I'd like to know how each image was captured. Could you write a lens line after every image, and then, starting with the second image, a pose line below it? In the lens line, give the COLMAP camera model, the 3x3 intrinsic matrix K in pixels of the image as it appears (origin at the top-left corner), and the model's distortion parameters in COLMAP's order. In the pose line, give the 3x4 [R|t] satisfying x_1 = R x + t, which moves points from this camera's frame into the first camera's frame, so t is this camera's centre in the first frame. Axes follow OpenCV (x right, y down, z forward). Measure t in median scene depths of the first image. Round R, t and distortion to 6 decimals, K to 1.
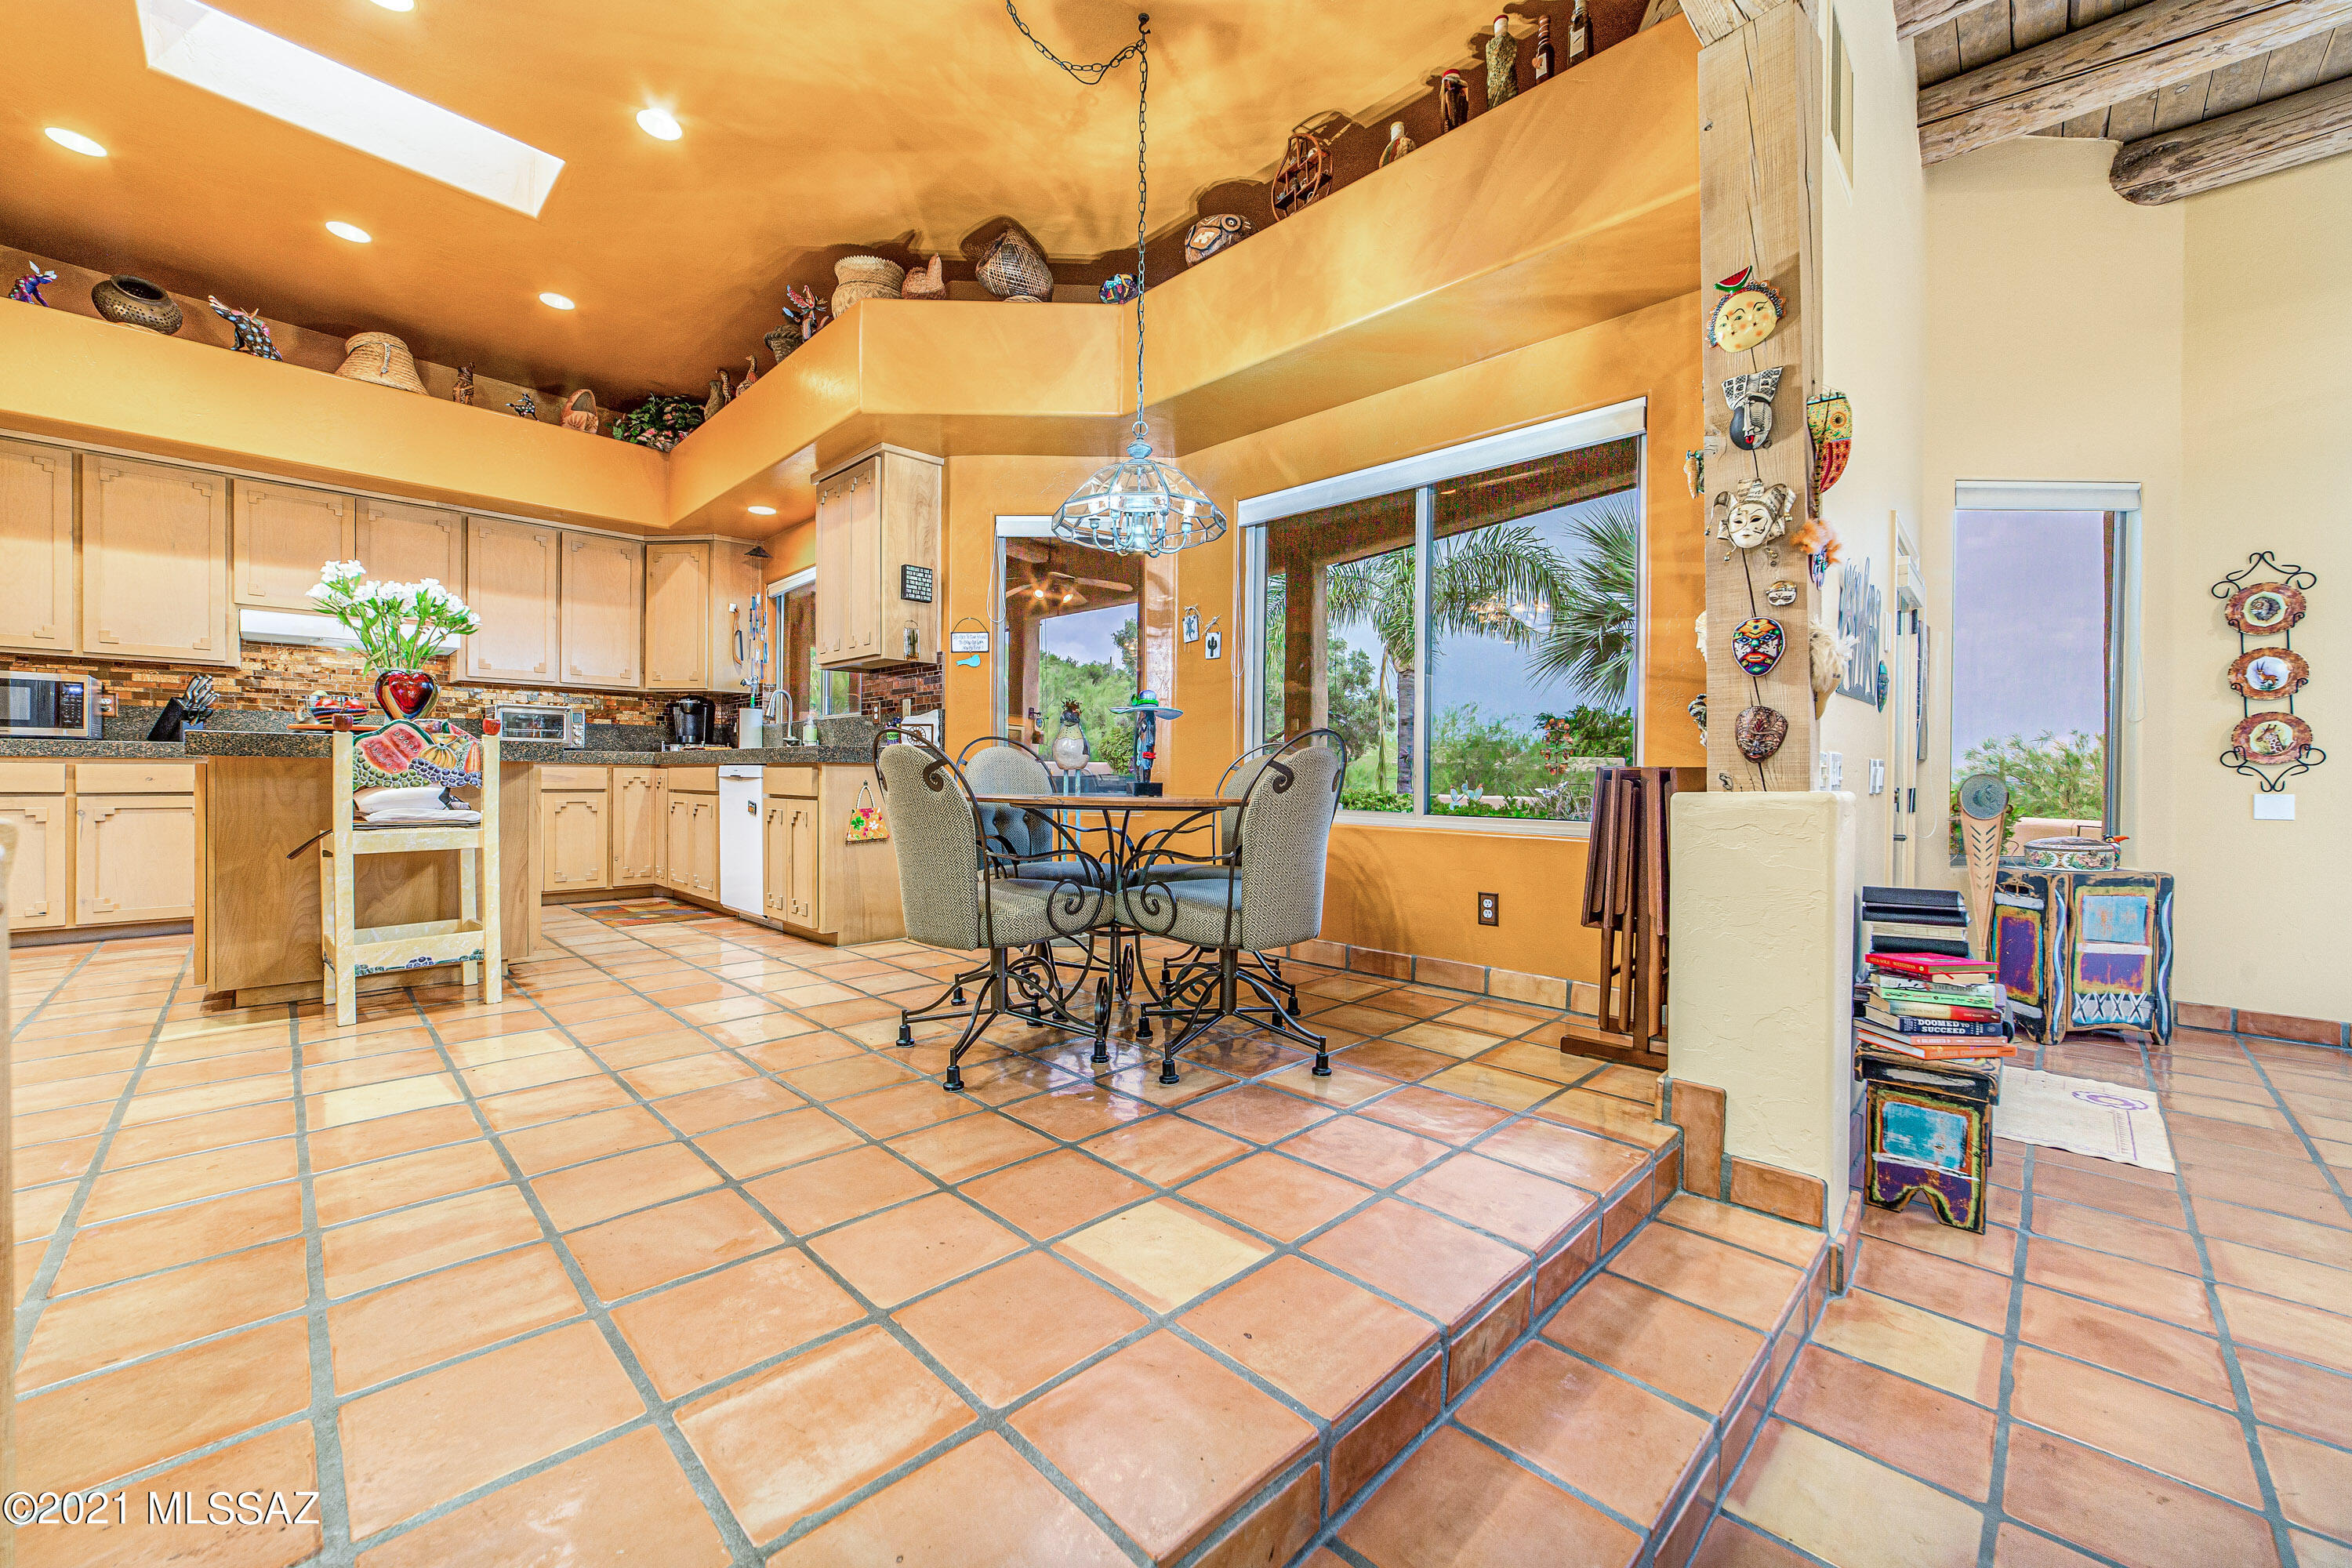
lens RADIAL K [[912.5, 0, 1167.6], [0, 912.5, 780.9], [0, 0, 1]] dist [-0.024501, 0.009243]
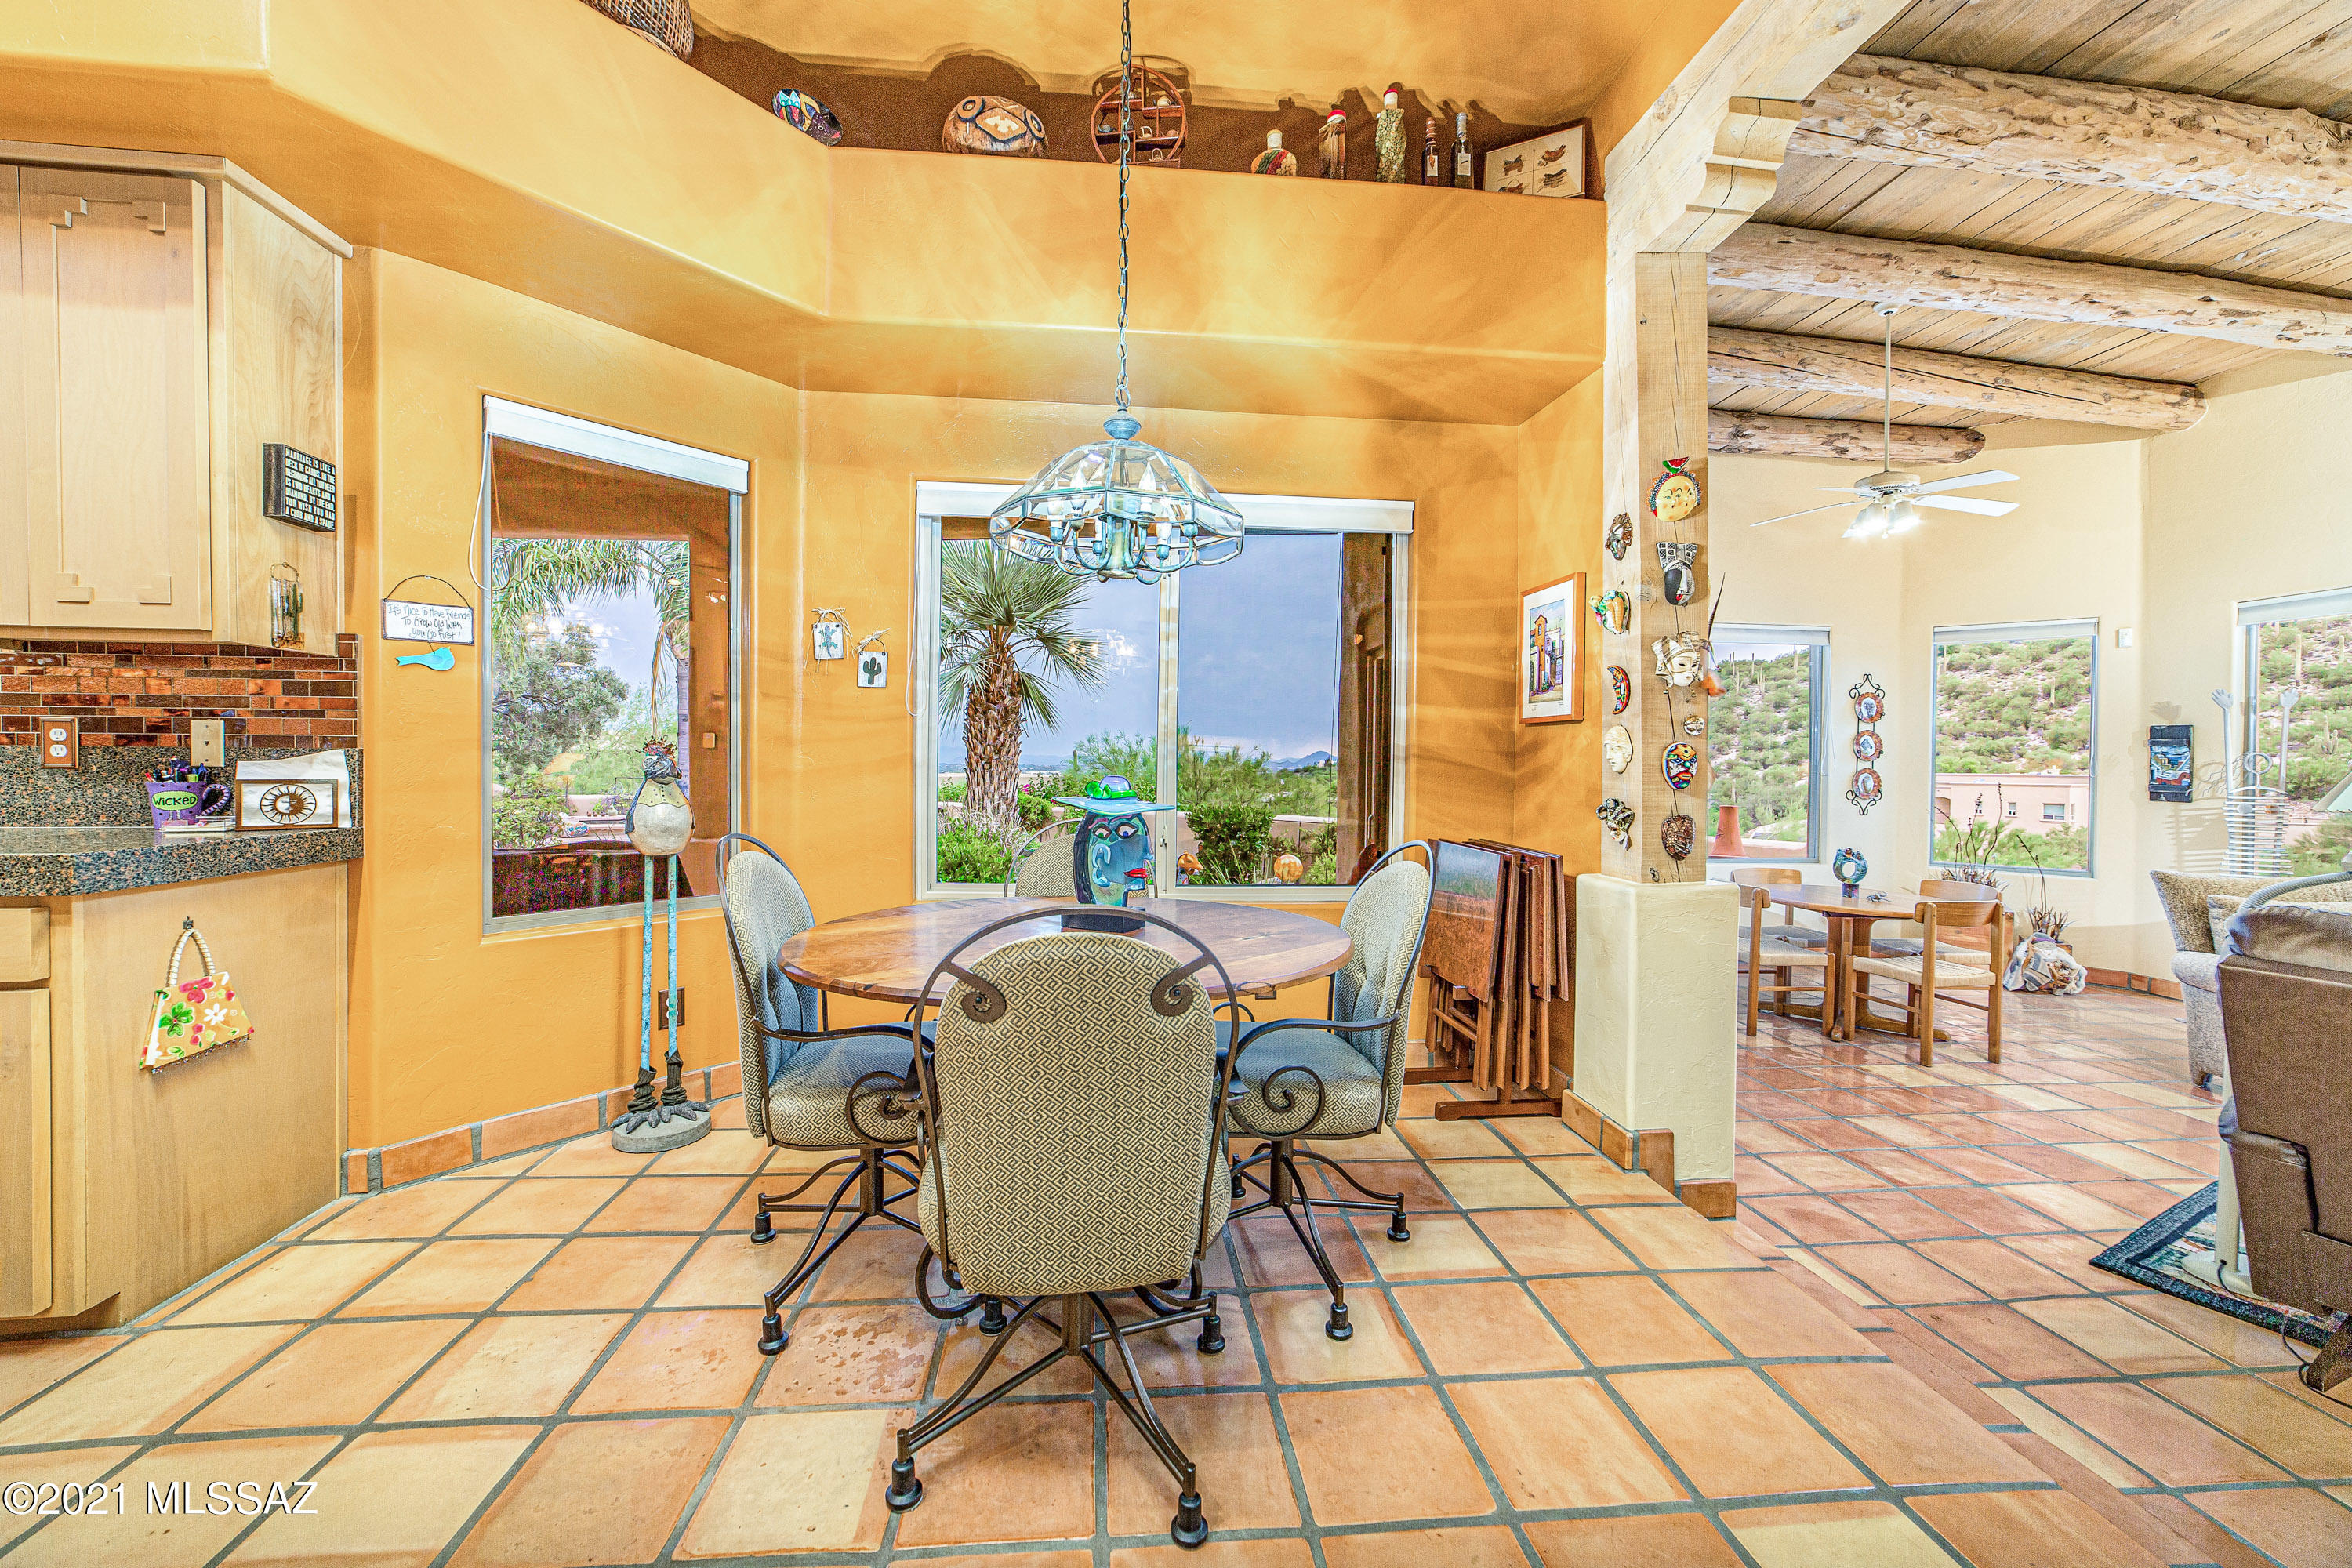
lens RADIAL K [[912.5, 0, 1173.4], [0, 912.5, 774.7], [0, 0, 1]] dist [-0.024501, 0.009243]
pose [[0.638235, -0.011582, 0.769754, -0.343352], [0.001850, 0.999907, 0.013512, -0.071070], [-0.769839, -0.007200, 0.638197, 0.340501]]
